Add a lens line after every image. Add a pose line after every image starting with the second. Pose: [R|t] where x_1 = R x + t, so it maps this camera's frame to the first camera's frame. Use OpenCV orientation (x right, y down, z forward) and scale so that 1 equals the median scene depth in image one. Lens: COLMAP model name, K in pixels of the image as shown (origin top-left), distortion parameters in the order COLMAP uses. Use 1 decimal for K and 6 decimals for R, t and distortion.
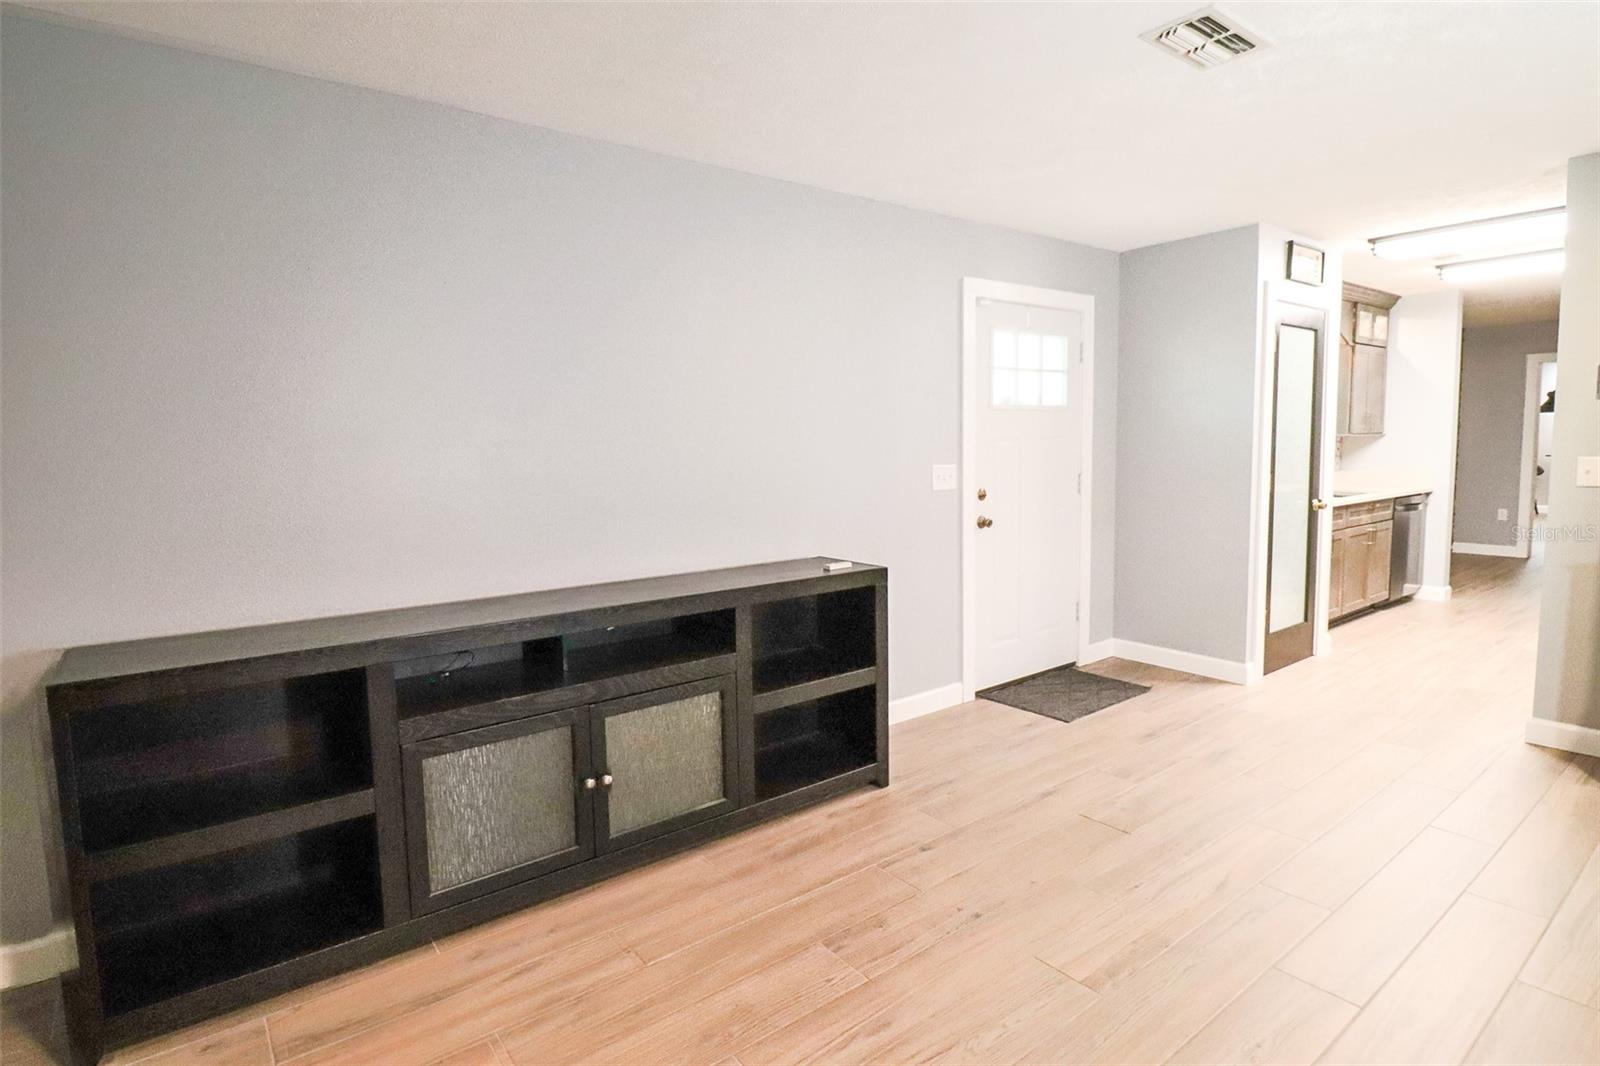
lens RADIAL K [[827.1, 0, 794.1], [0, 827.1, 519.5], [0, 0, 1]] dist [-0.002959, -0.006320]
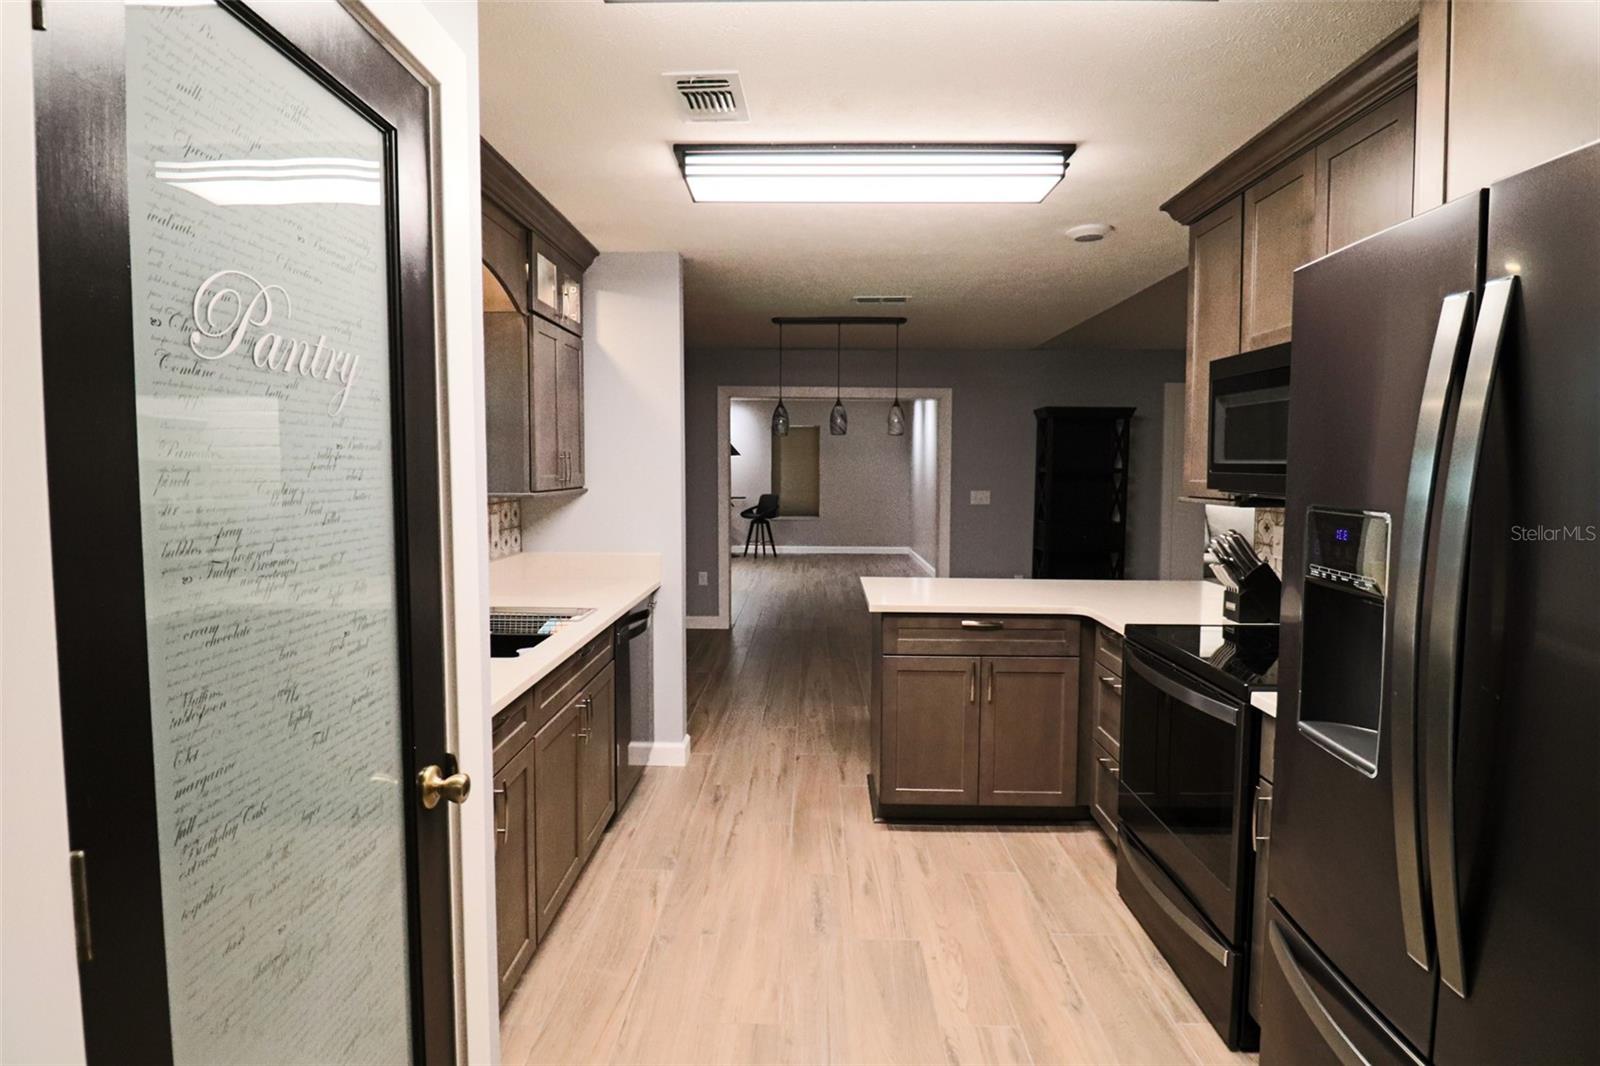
lens RADIAL K [[827.1, 0, 793.2], [0, 827.1, 523.7], [0, 0, 1]] dist [-0.002959, -0.006320]
pose [[0.629464, -0.036379, 0.776177, 0.368501], [0.061041, 0.998132, -0.002721, -0.071686], [-0.774628, 0.049092, 0.630509, 0.540803]]
